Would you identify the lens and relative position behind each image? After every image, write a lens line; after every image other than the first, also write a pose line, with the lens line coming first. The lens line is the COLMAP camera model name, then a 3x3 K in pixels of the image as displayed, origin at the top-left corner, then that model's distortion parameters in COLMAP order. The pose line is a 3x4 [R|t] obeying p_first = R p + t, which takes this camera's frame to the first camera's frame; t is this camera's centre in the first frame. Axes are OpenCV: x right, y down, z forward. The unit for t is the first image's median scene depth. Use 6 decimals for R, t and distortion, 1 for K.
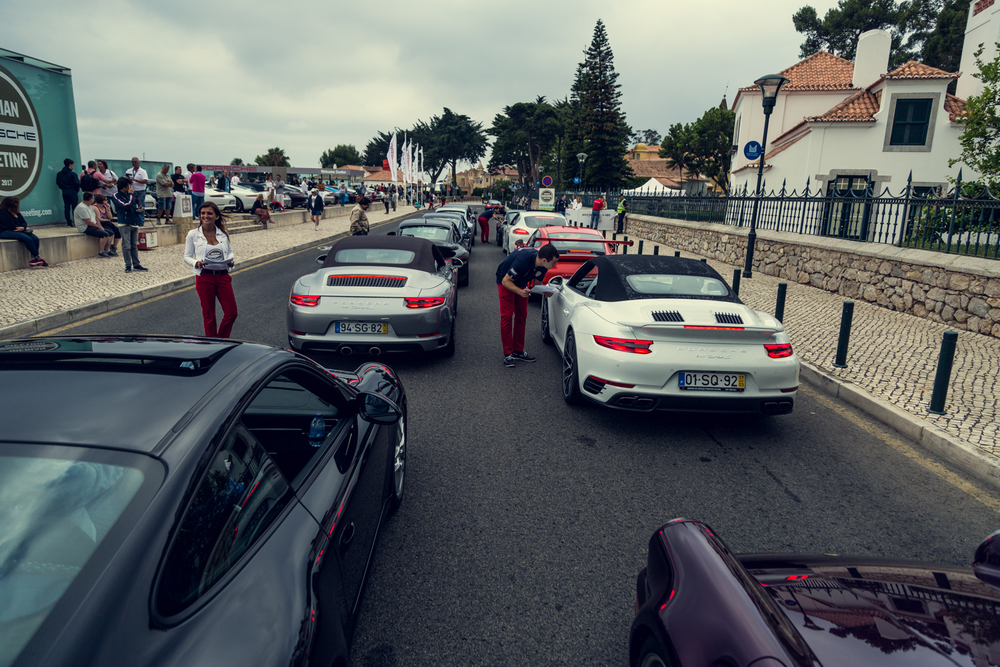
lens RADIAL K [[663.0, 0, 497.6], [0, 663.0, 334.7], [0, 0, 1]] dist [-0.005318, 0.001486]
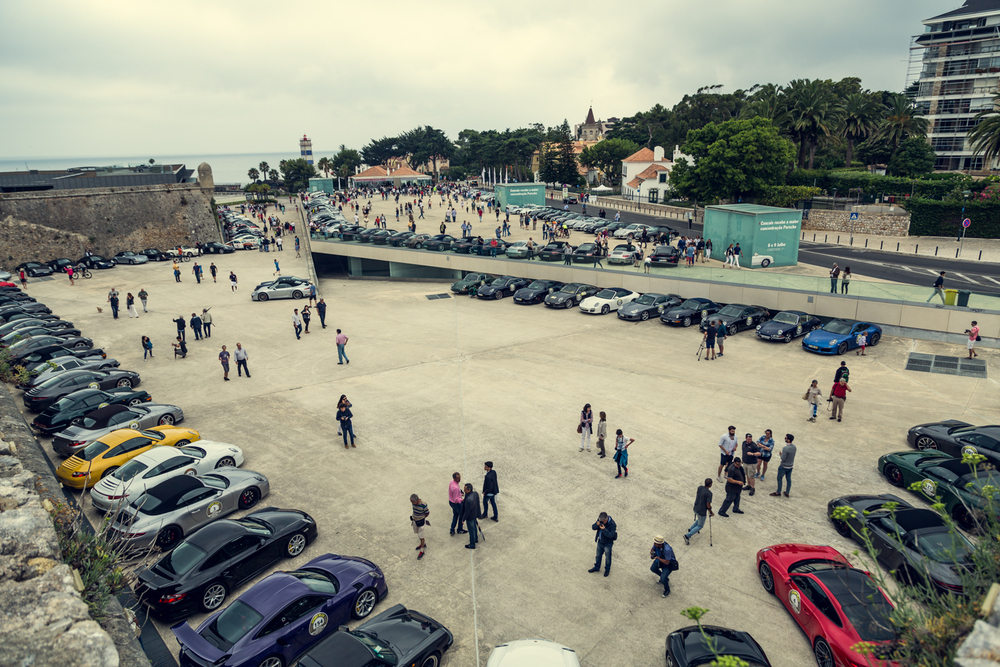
lens RADIAL K [[663.0, 0, 505.8], [0, 663.0, 326.9], [0, 0, 1]] dist [-0.005318, 0.001486]
pose [[0.971788, -0.106302, 0.210542, -0.309353], [0.097199, 0.993845, 0.053152, 0.076700], [-0.214897, -0.031188, 0.976139, -0.662122]]
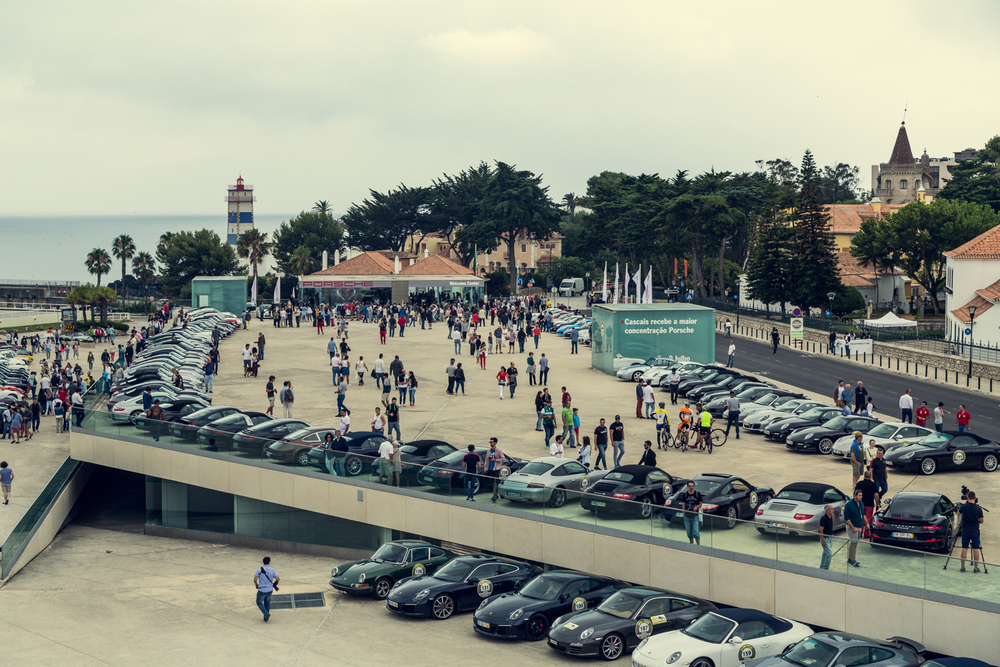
lens RADIAL K [[1611.4, 0, 496.0], [0, 1611.4, 333.7], [0, 0, 1]] dist [0.033665, 0.000000]
pose [[0.995896, -0.033864, 0.083936, -0.246518], [0.045862, 0.988307, -0.145414, 0.071348], [-0.078030, 0.148666, 0.985804, -0.631790]]
